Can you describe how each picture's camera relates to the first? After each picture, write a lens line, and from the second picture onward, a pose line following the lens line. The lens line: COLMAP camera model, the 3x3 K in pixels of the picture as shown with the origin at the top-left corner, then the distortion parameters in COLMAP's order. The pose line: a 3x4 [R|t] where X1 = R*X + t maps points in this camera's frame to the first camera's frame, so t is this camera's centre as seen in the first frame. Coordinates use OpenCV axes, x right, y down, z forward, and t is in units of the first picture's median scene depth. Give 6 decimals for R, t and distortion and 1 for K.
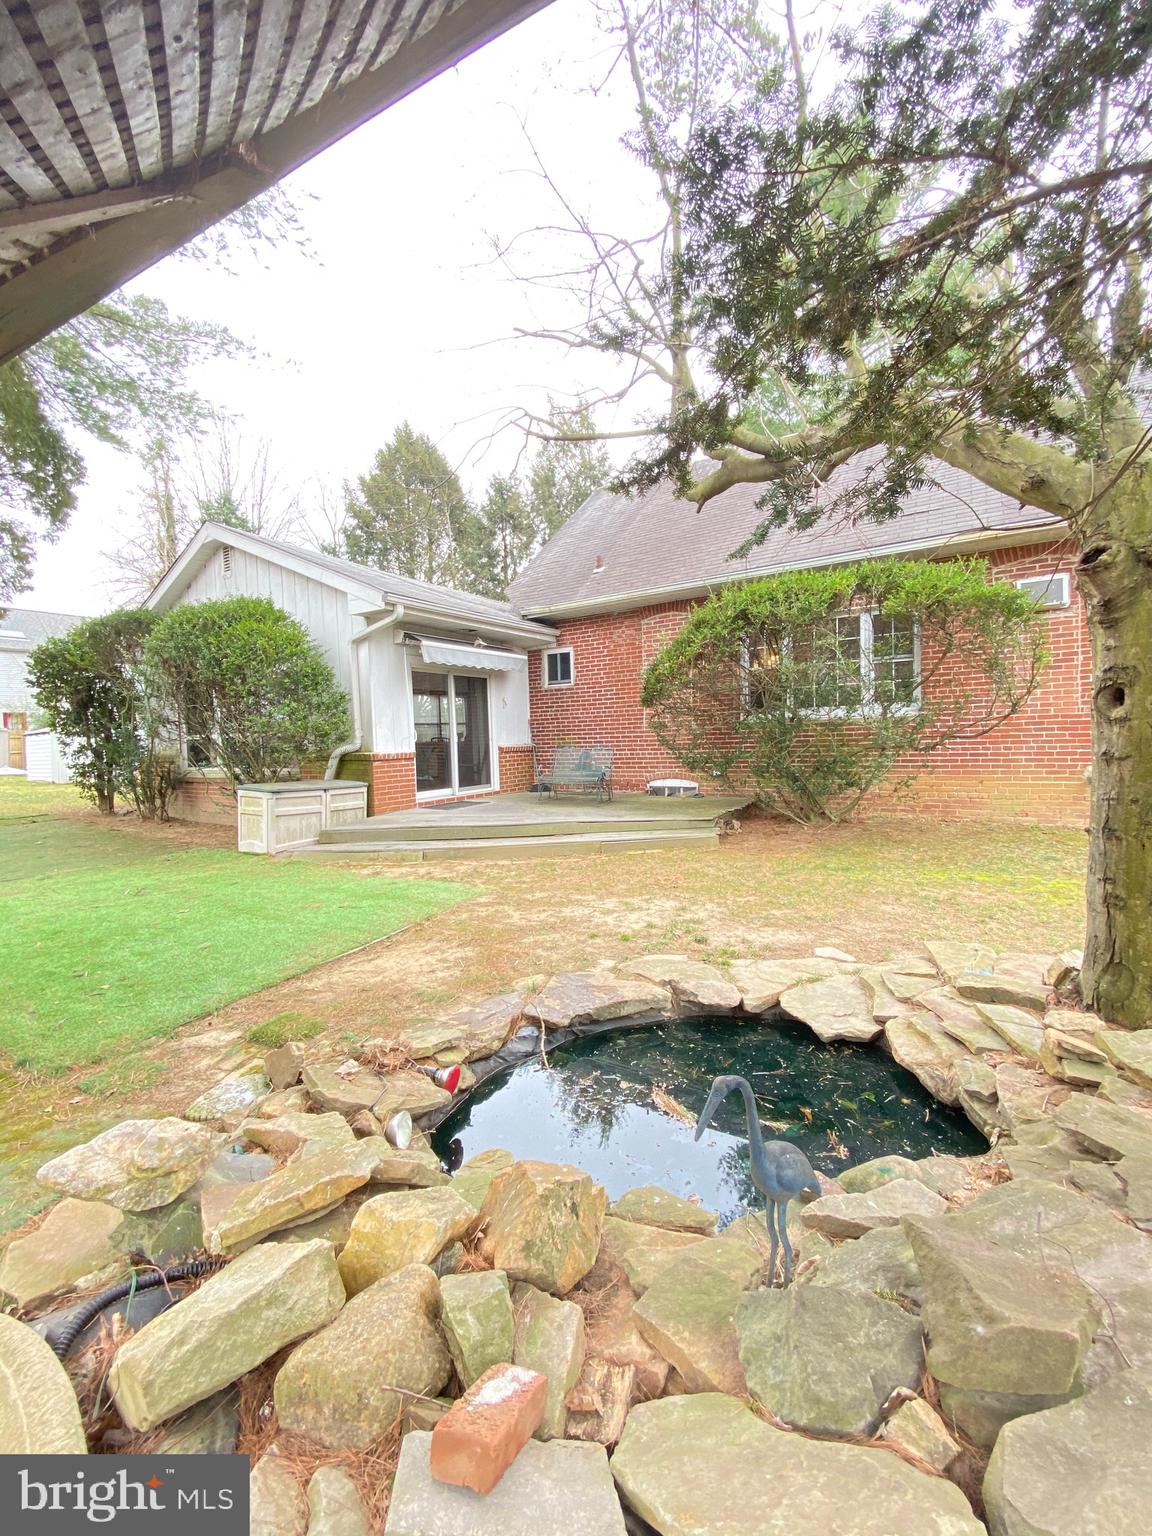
lens RADIAL K [[621.0, 0, 577.3], [0, 621.0, 763.8], [0, 0, 1]] dist [0.018394, -0.019903]
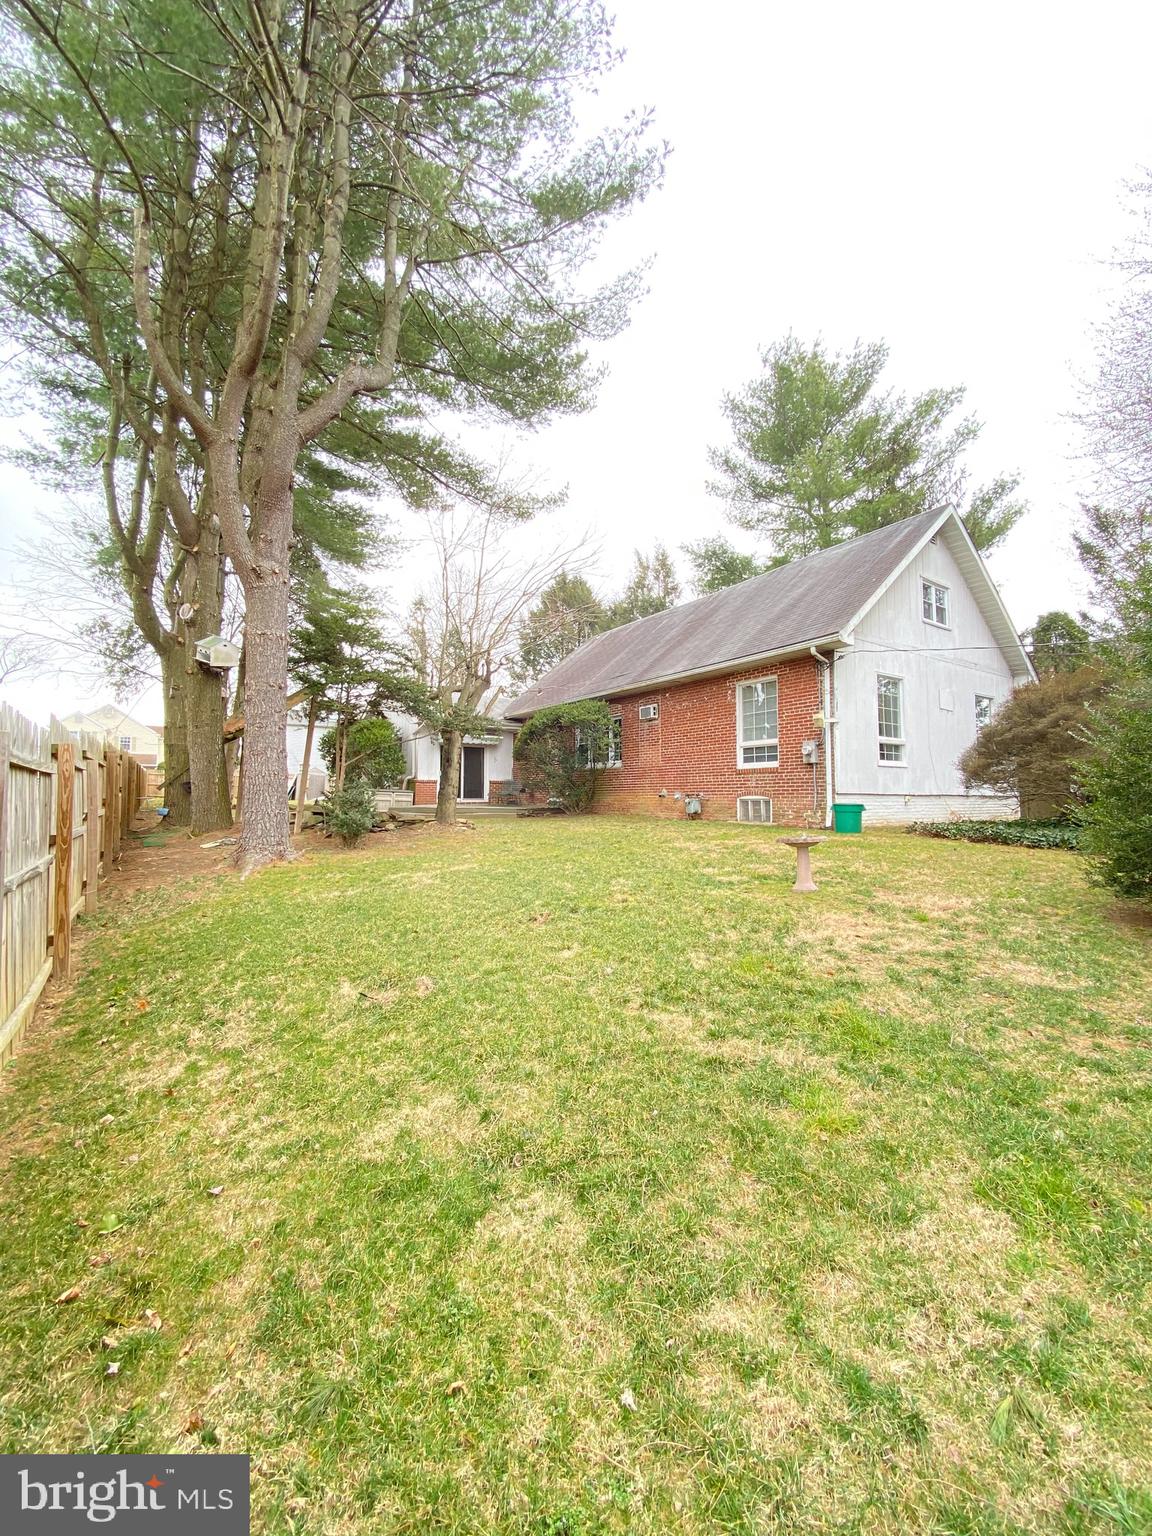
lens RADIAL K [[621.0, 0, 577.3], [0, 621.0, 763.8], [0, 0, 1]] dist [0.018394, -0.019903]
pose [[0.920300, 0.009034, -0.391109, 0.939389], [-0.047721, 0.994860, -0.089311, 0.085633], [0.388292, 0.100857, 0.916001, -0.766114]]
